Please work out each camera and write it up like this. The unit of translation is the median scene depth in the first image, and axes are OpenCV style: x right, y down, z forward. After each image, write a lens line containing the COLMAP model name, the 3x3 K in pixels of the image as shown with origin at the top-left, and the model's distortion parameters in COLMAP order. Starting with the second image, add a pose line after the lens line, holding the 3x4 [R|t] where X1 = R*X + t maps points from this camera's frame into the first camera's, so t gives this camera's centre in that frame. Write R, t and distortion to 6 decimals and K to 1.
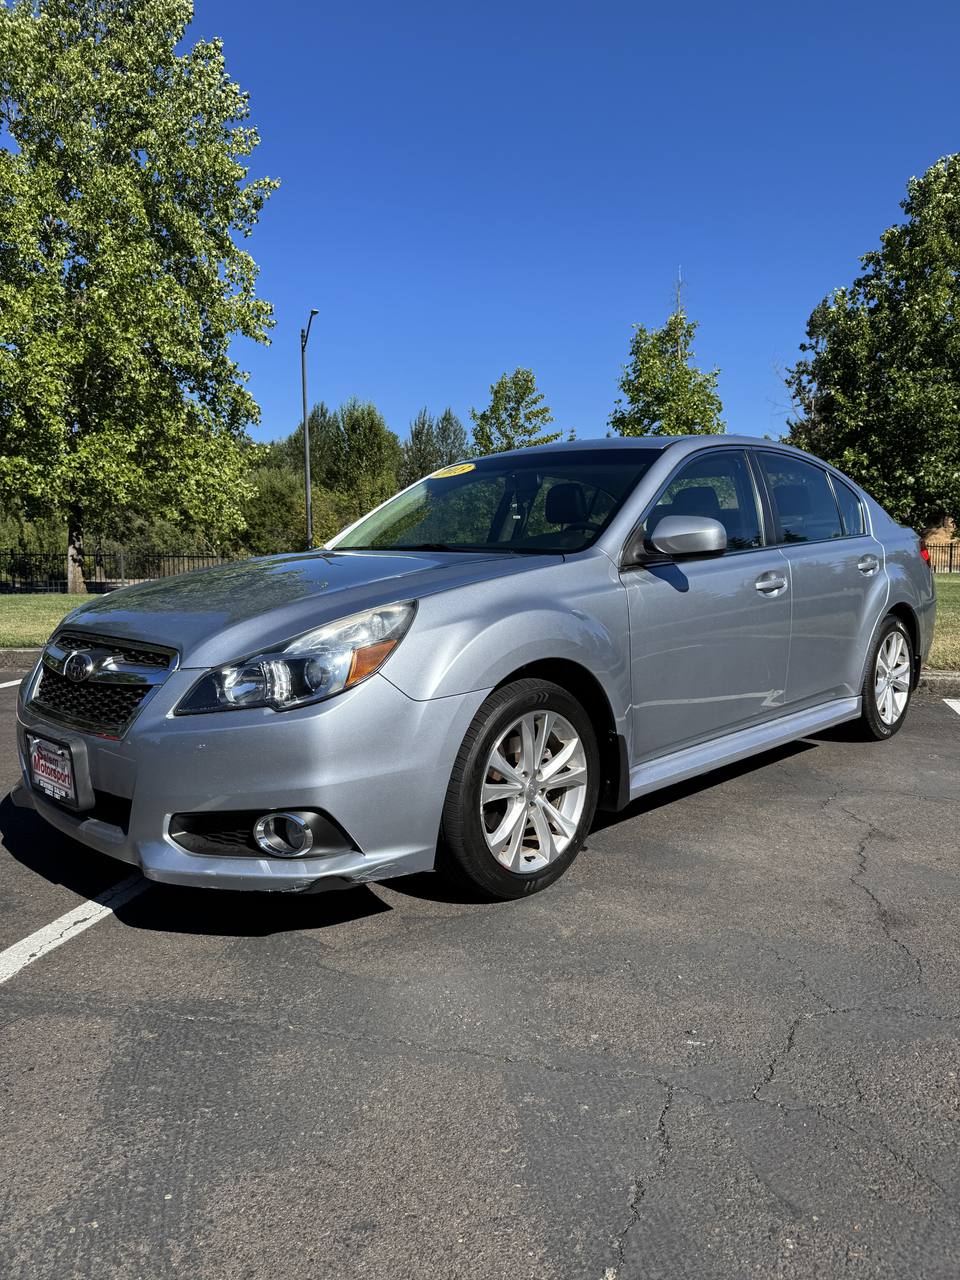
lens RADIAL K [[914.6, 0, 480.0], [0, 914.6, 640.0], [0, 0, 1]] dist [-0.012113, -0.007973]
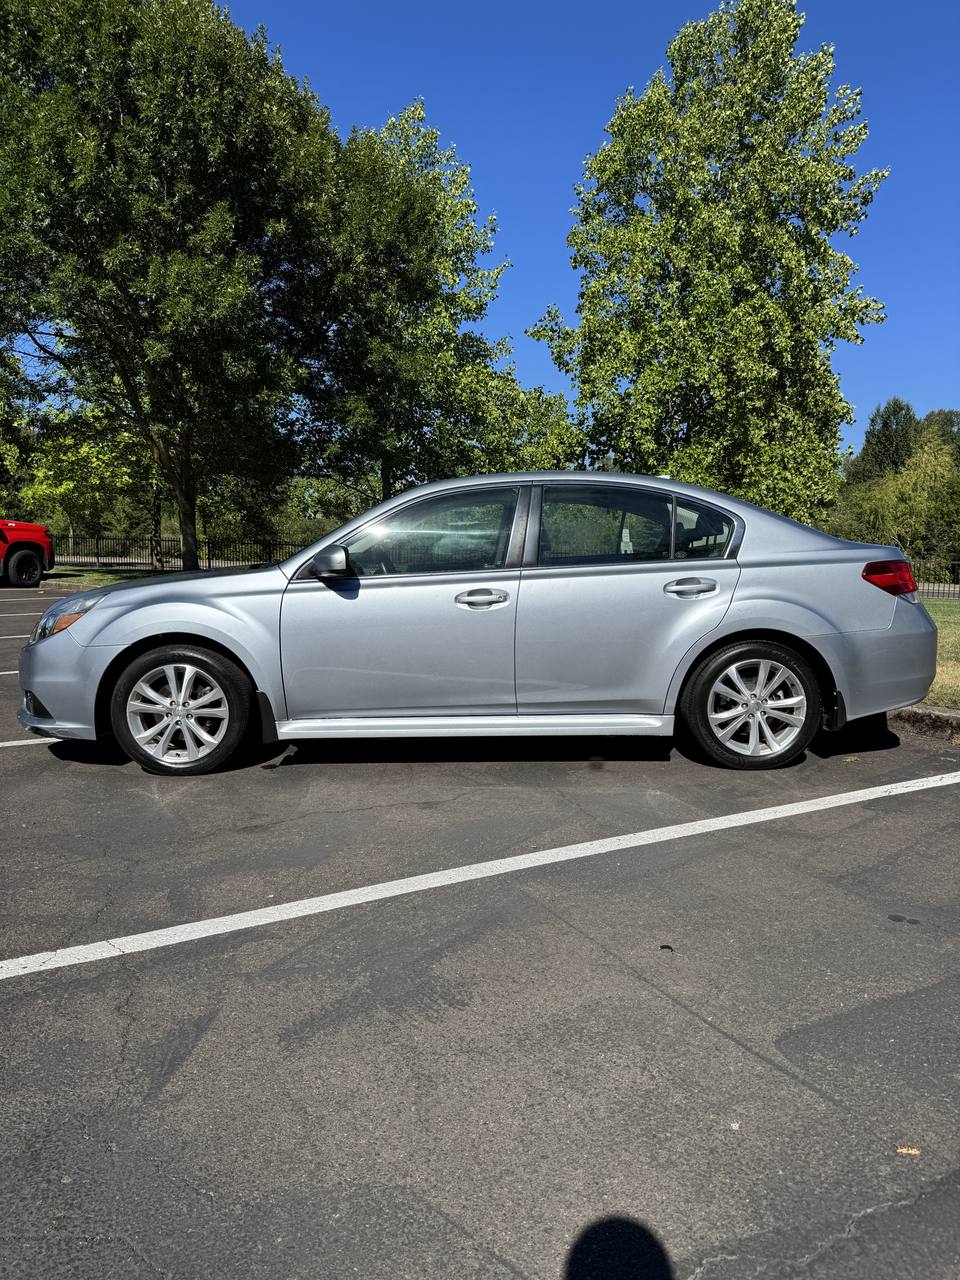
lens RADIAL K [[916.9, 0, 480.0], [0, 916.9, 640.0], [0, 0, 1]] dist [0.000987, -0.002903]
pose [[0.698693, 0.076568, -0.711313, 0.714975], [-0.073419, 0.996681, 0.035169, -0.031912], [0.711645, 0.027652, 0.701995, 0.081369]]
